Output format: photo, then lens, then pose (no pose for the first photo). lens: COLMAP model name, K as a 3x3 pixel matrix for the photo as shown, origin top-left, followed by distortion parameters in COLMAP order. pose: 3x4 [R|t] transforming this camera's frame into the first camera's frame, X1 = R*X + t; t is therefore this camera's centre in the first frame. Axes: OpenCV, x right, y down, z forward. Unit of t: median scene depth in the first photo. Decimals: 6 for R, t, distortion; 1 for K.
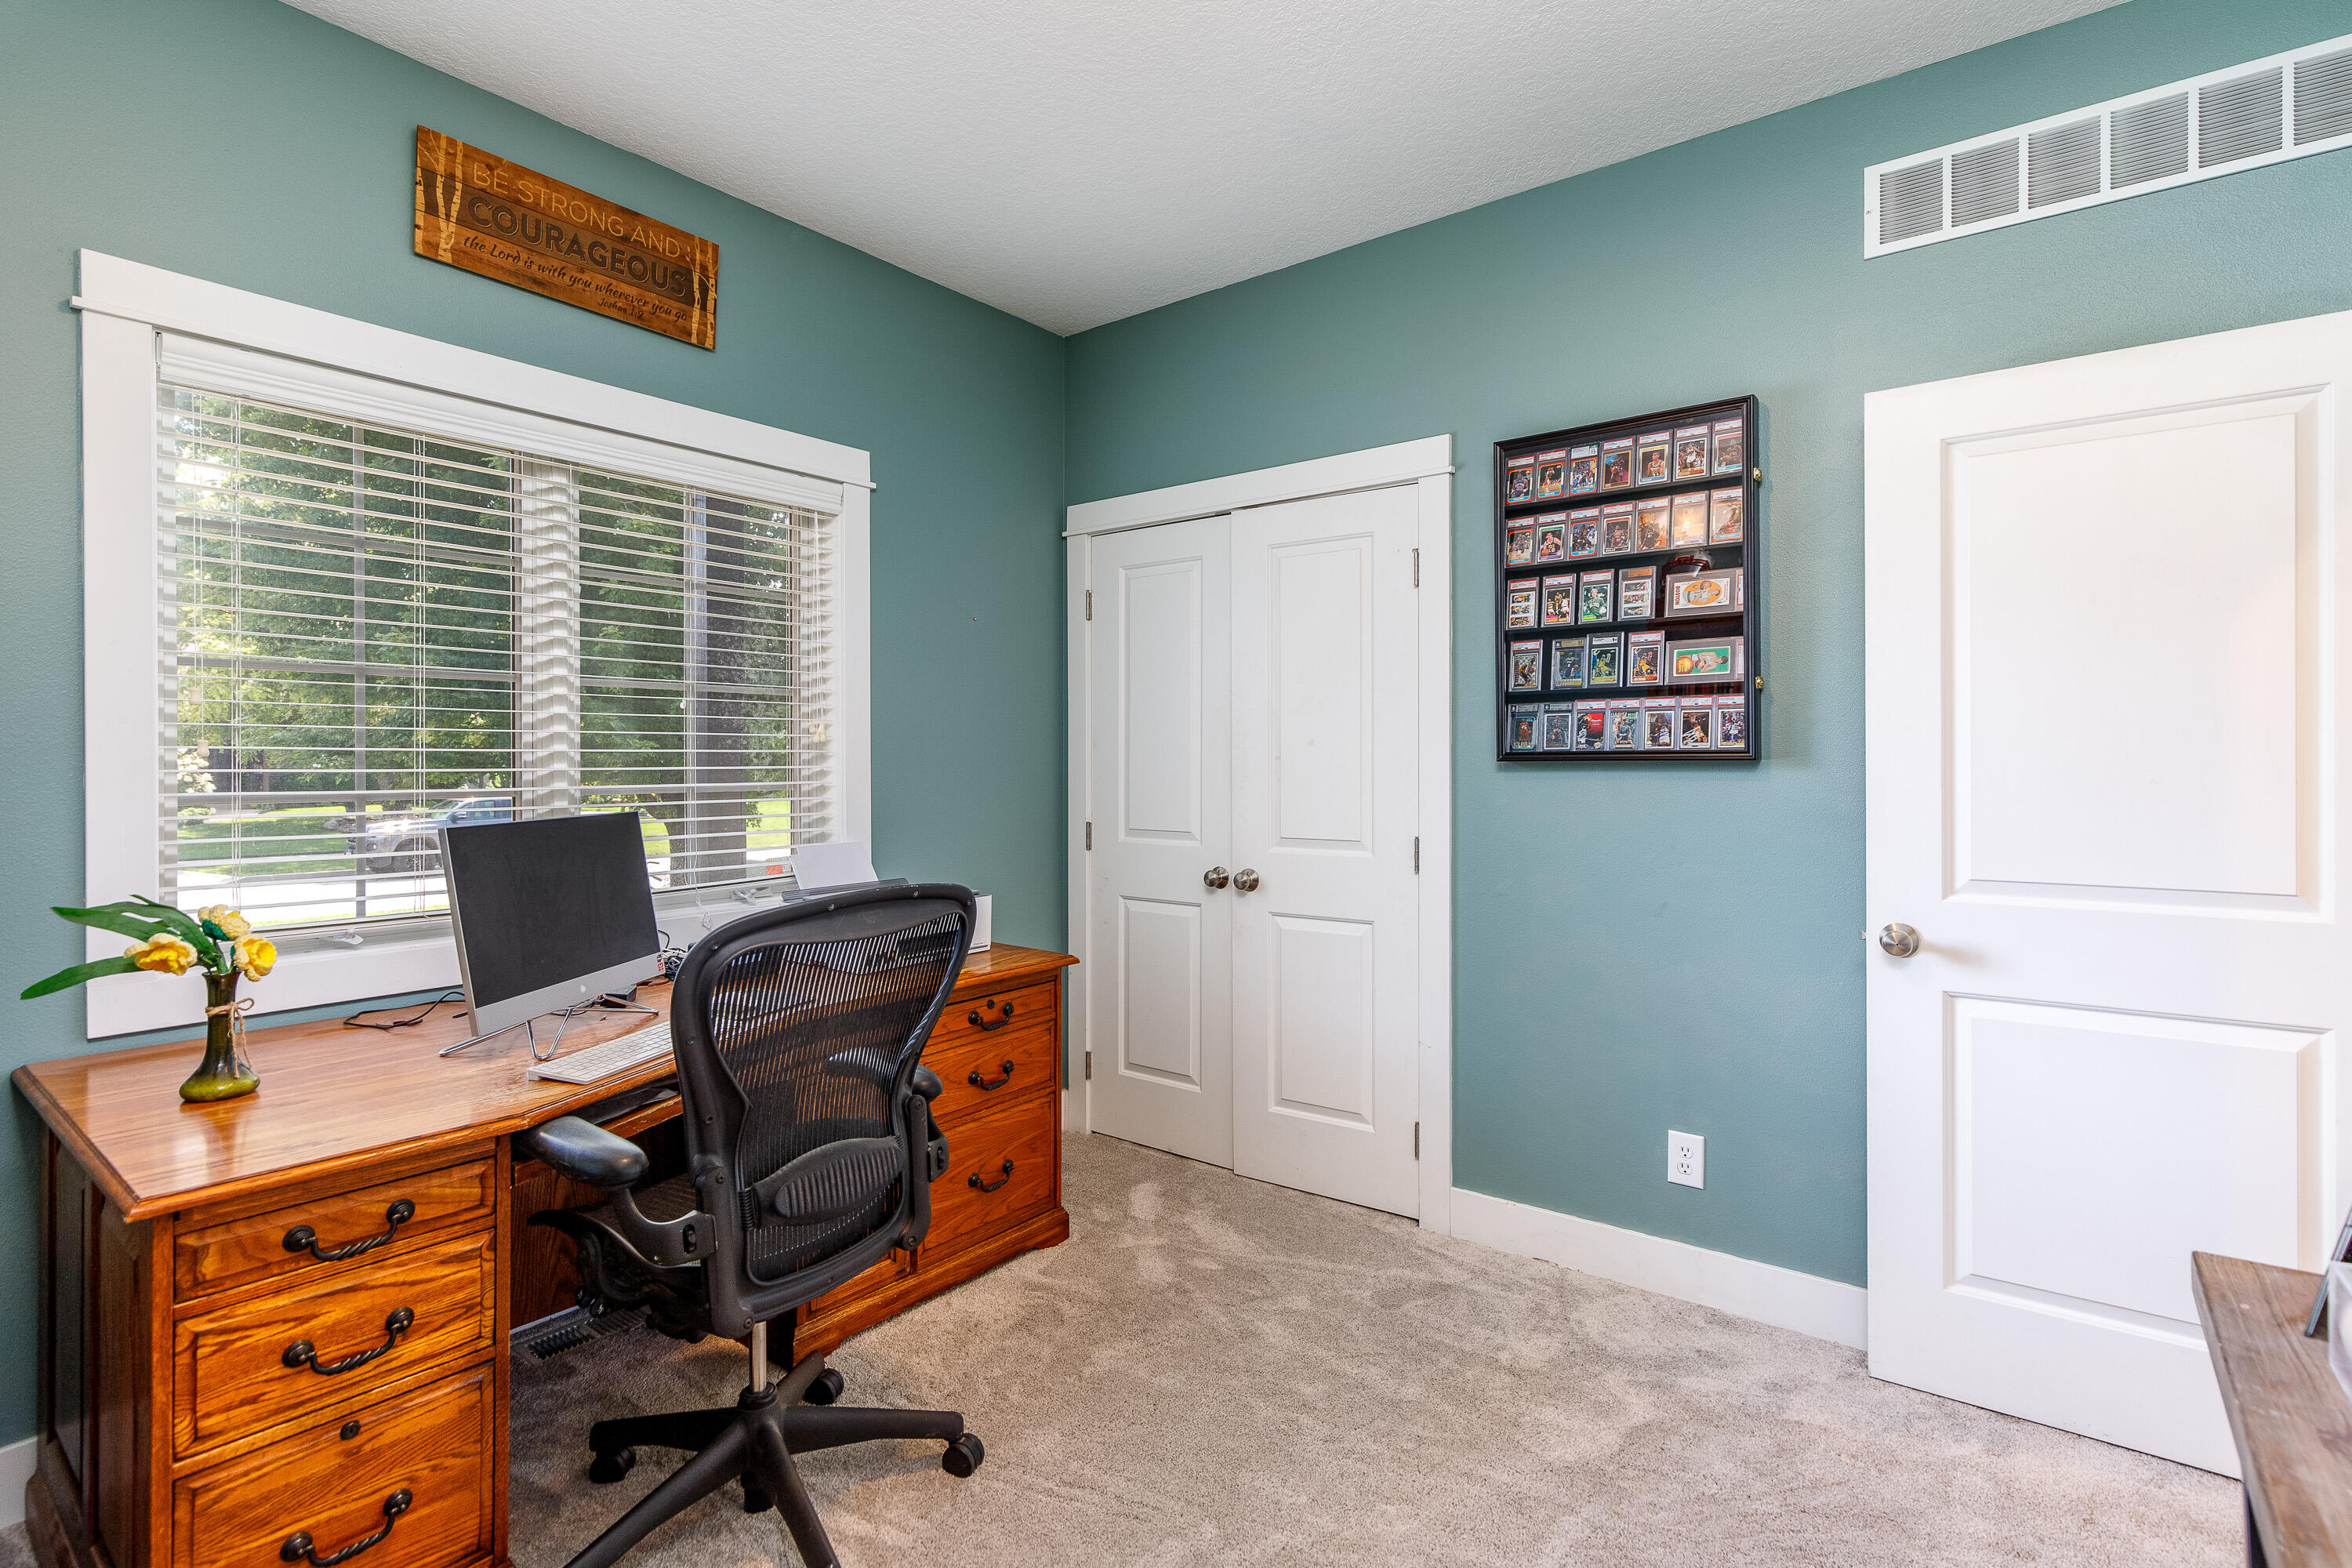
lens RADIAL K [[1123.2, 0, 1186.1], [0, 1123.2, 773.0], [0, 0, 1]] dist [0.004257, -0.000321]
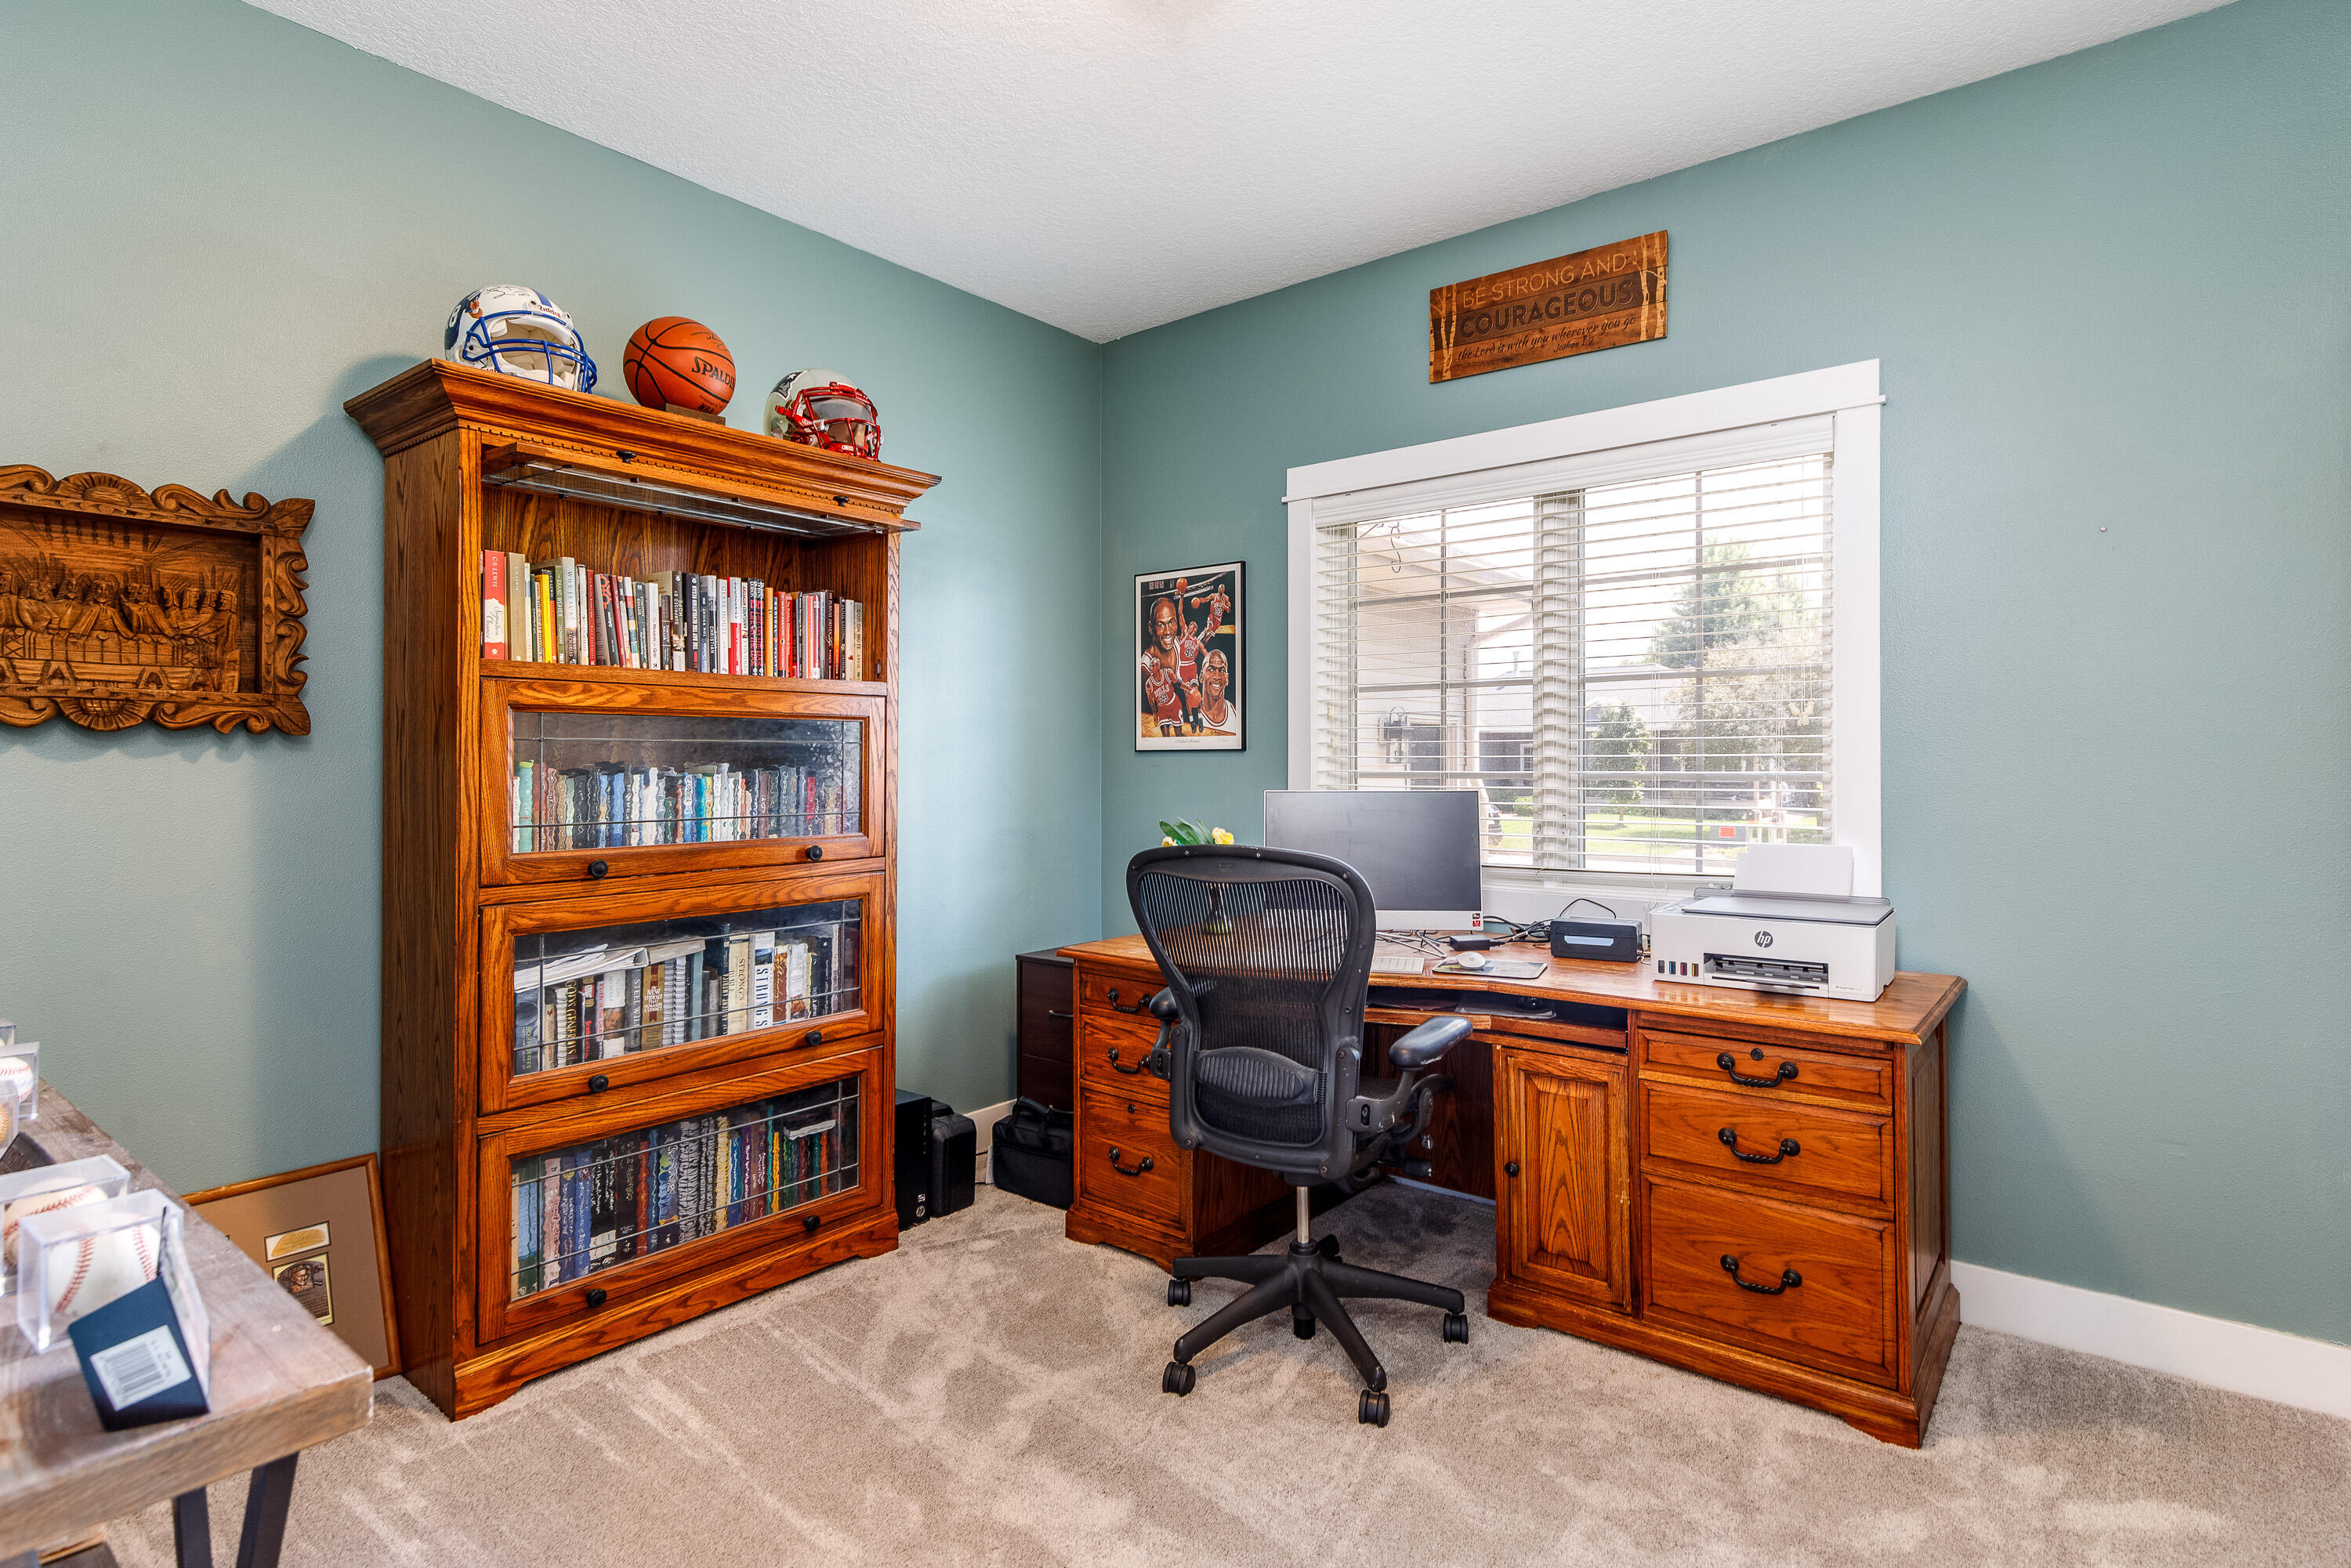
lens RADIAL K [[1209.8, 0, 1188.6], [0, 1209.8, 760.0], [0, 0, 1]] dist [-0.000461, 0.000289]
pose [[-0.024050, 0.002343, -0.999708, 0.681413], [-0.009648, 0.999950, 0.002575, 0.001579], [0.999664, 0.009707, -0.024026, 0.621417]]
